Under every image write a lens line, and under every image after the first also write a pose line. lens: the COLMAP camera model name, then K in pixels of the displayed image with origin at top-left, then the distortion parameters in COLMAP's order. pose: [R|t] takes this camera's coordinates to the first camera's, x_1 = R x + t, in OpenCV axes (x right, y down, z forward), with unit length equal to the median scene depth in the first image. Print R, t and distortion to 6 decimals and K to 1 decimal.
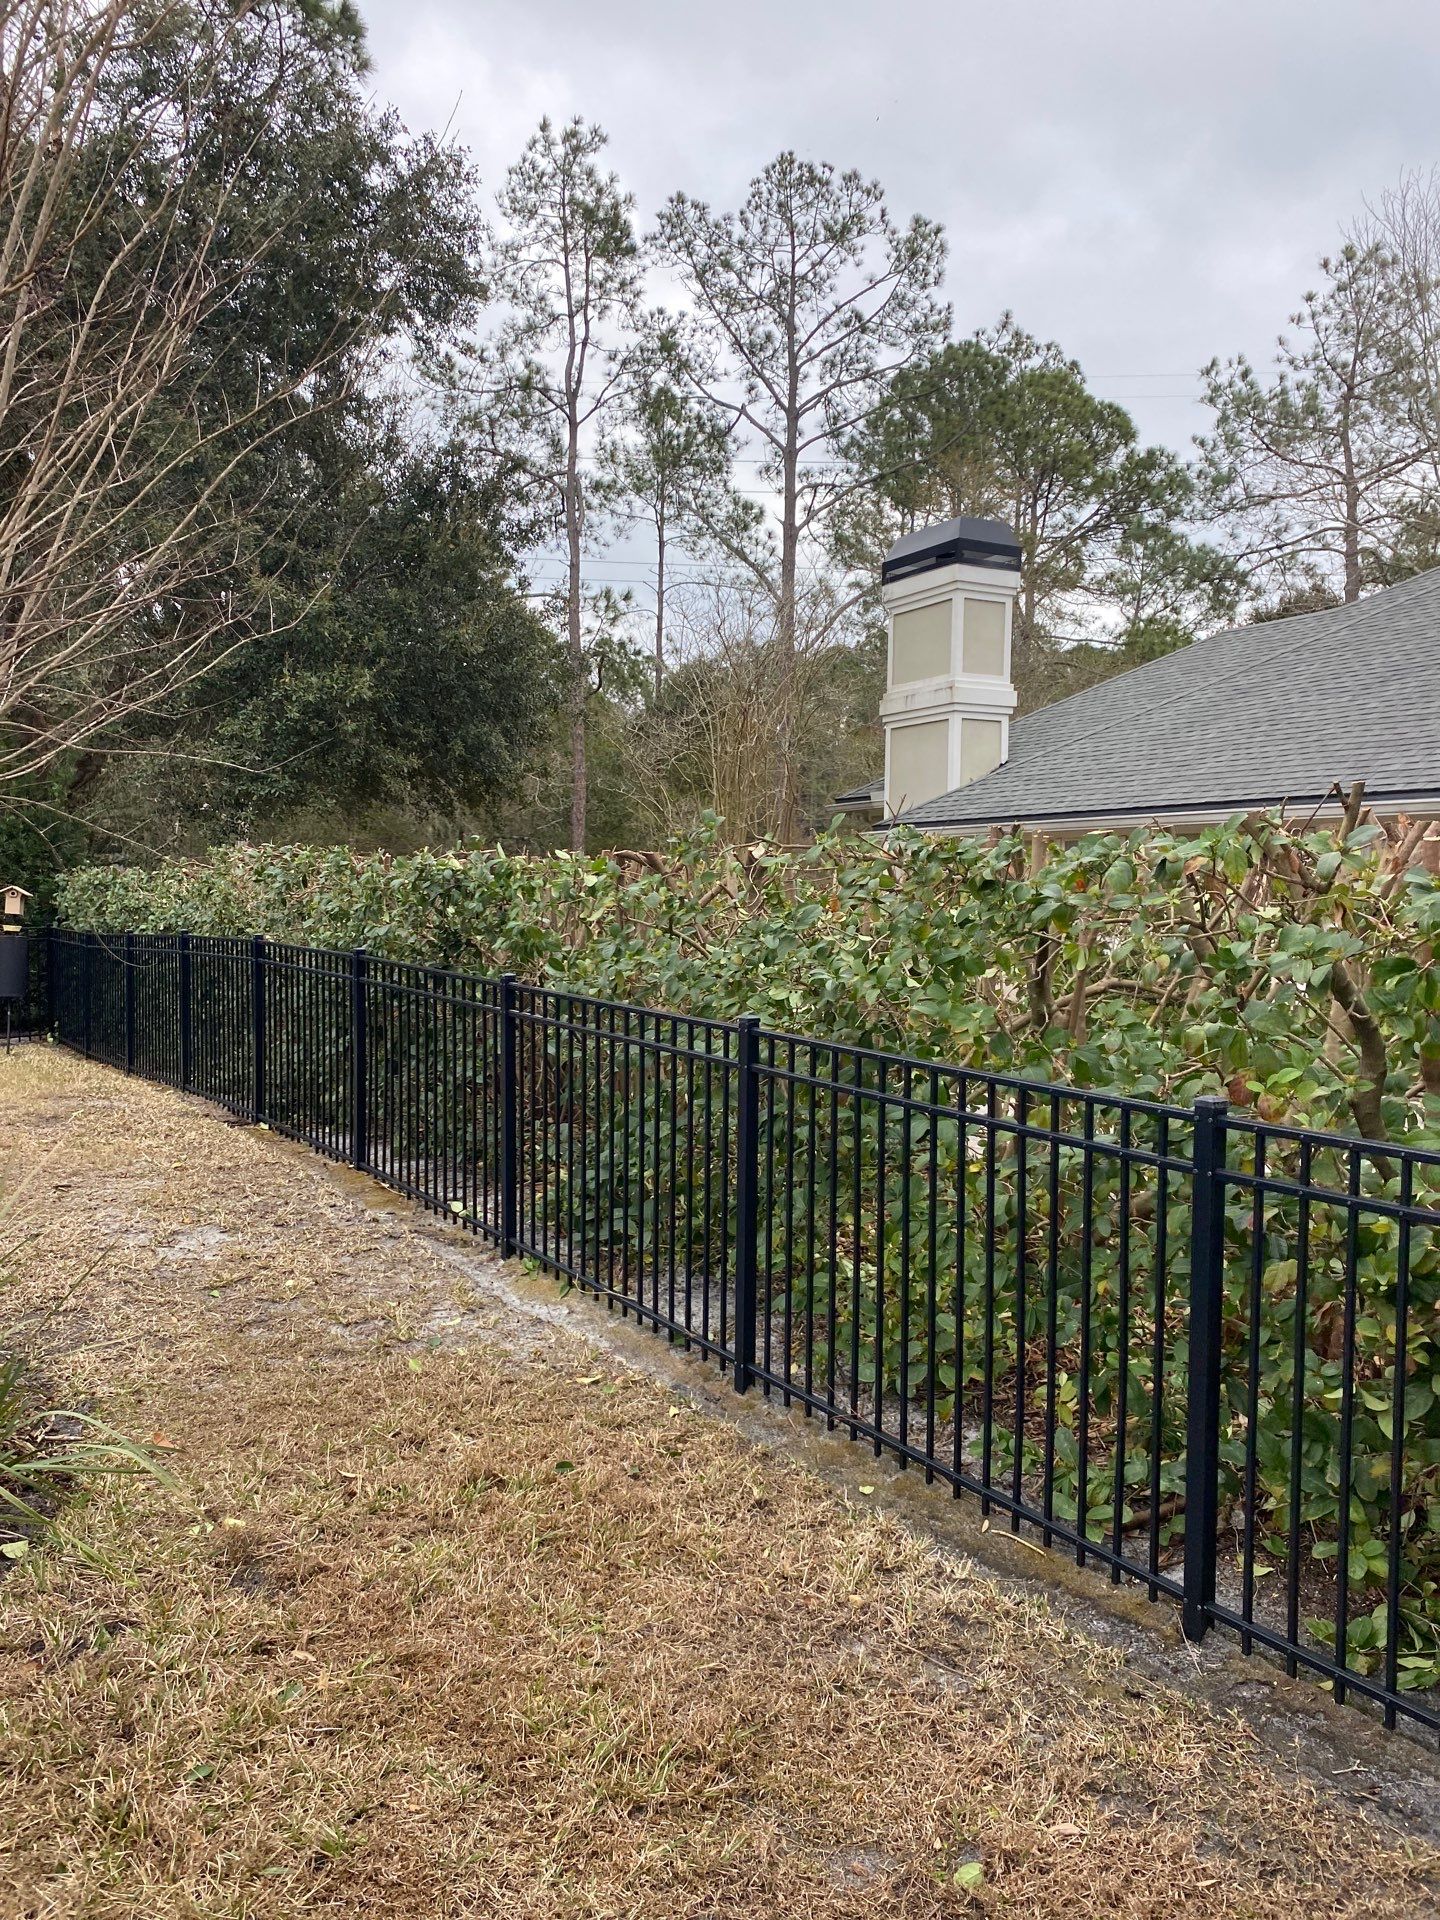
lens RADIAL K [[1475.6, 0, 720.0], [0, 1475.6, 960.0], [0, 0, 1]] dist [-0.001455, 0.001293]
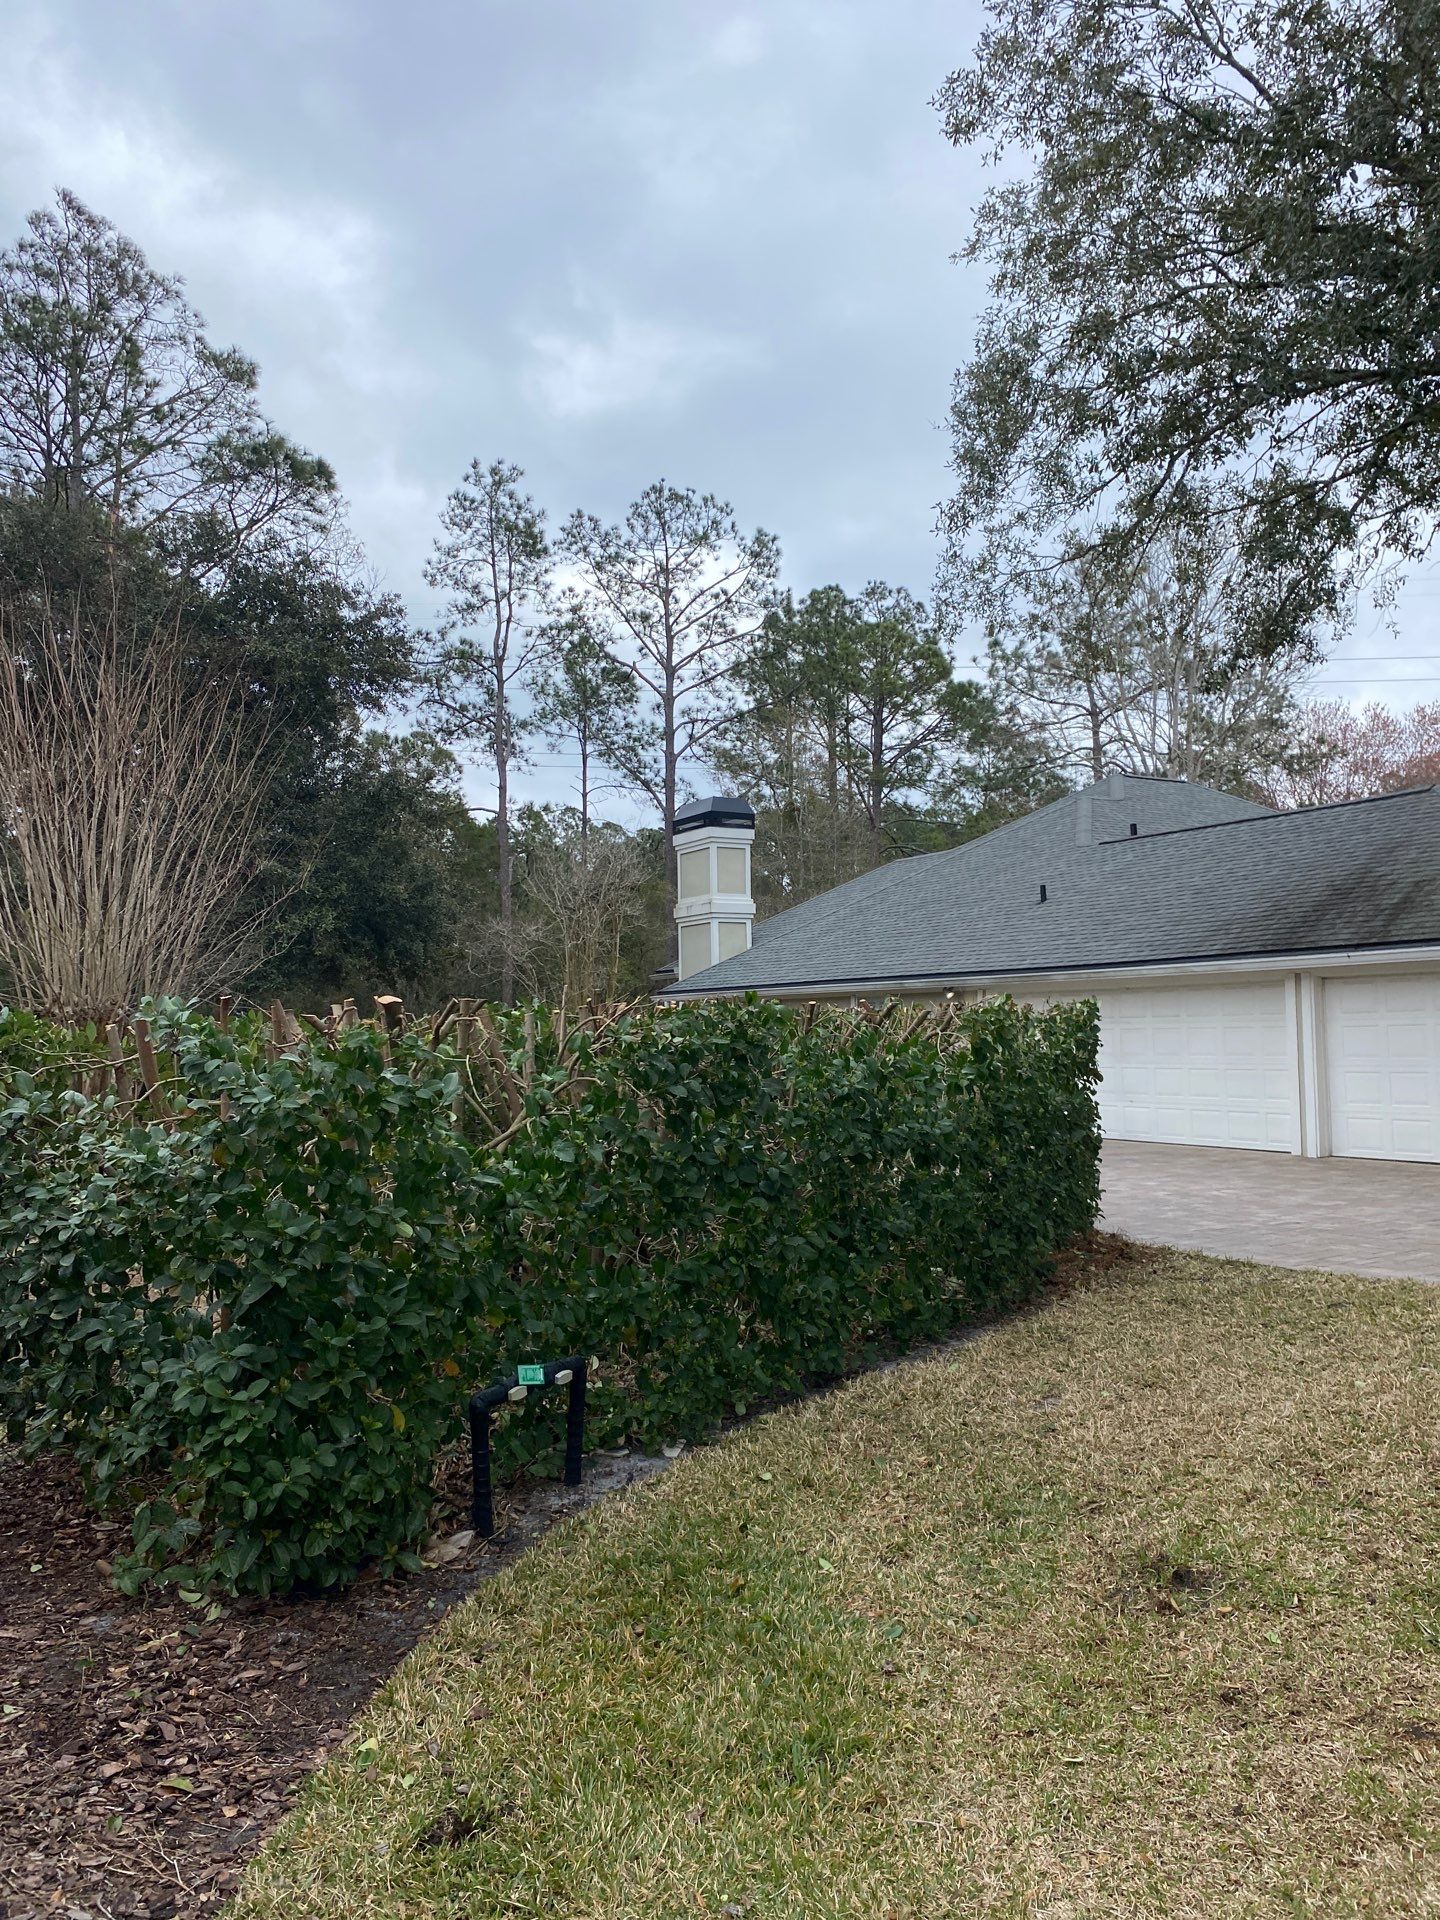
lens RADIAL K [[1461.8, 0, 746.6], [0, 1461.8, 964.1], [0, 0, 1]] dist [0.027593, -0.031094]
pose [[0.999138, -0.020575, 0.036044, 0.066014], [0.024011, 0.994930, -0.097661, 0.017421], [-0.033851, 0.098442, 0.994567, -0.270661]]
